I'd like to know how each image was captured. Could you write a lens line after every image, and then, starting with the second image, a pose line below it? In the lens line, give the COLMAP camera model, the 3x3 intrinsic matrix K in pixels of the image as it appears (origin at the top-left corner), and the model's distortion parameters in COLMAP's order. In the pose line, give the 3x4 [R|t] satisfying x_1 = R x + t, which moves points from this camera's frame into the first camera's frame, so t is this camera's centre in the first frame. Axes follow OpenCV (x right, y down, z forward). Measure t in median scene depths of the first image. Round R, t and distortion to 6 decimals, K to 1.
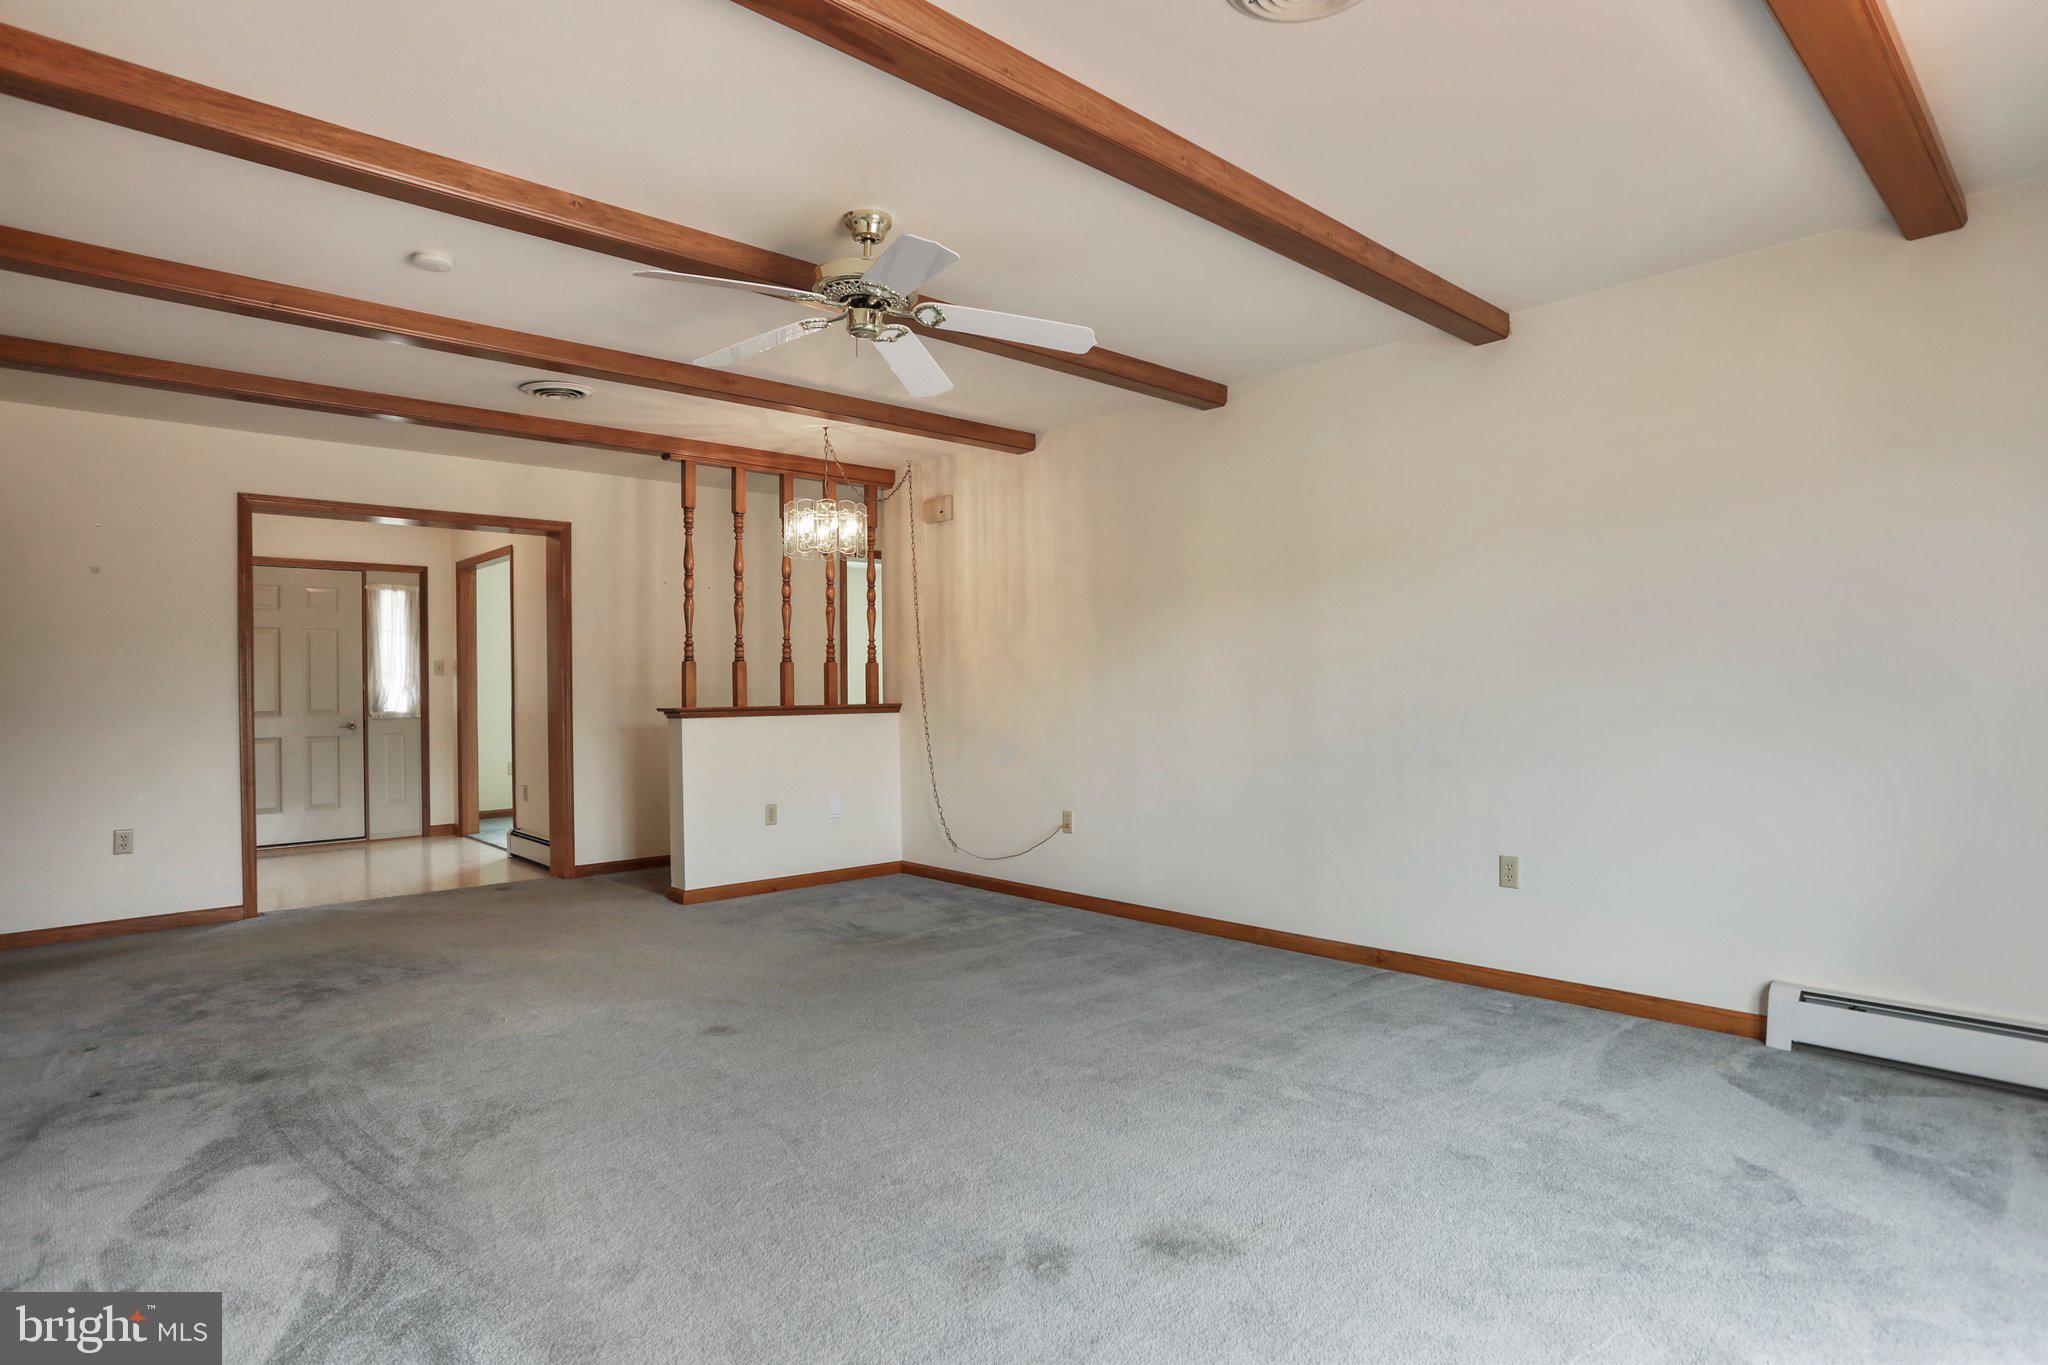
lens RADIAL K [[1078.6, 0, 1026.2], [0, 1078.6, 700.7], [0, 0, 1]] dist [-0.049008, 0.001417]
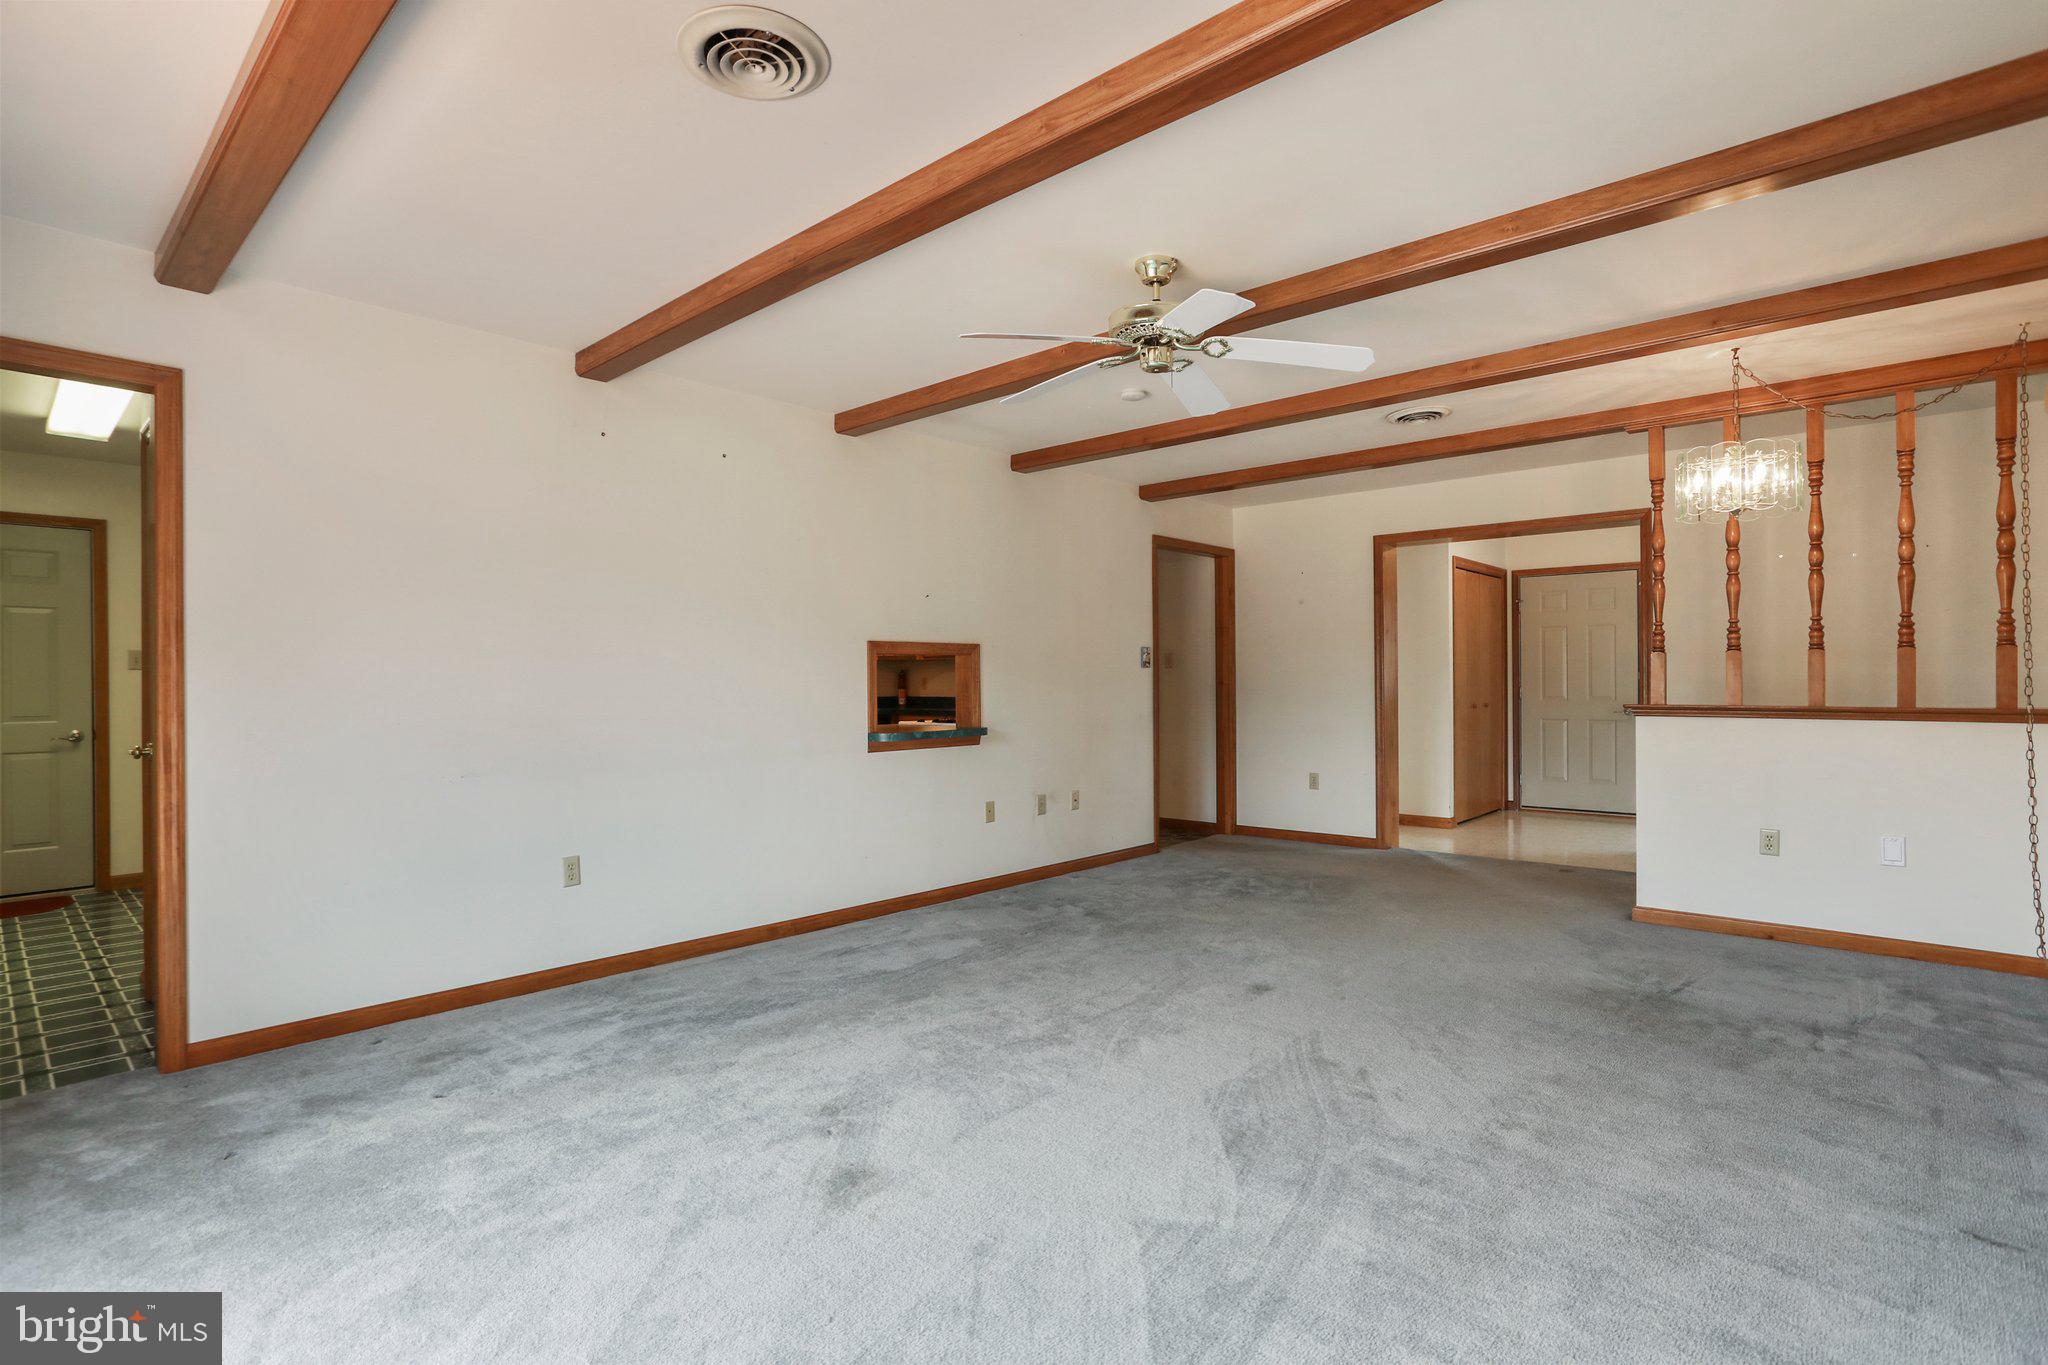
lens RADIAL K [[992.4, 0, 1025.9], [0, 992.4, 670.5], [0, 0, 1]] dist [-0.029973, 0.012878]
pose [[0.082663, -0.001936, -0.996576, 0.460570], [-0.013627, 0.999902, -0.003072, -0.012242], [0.996484, 0.013834, 0.082629, 0.418403]]
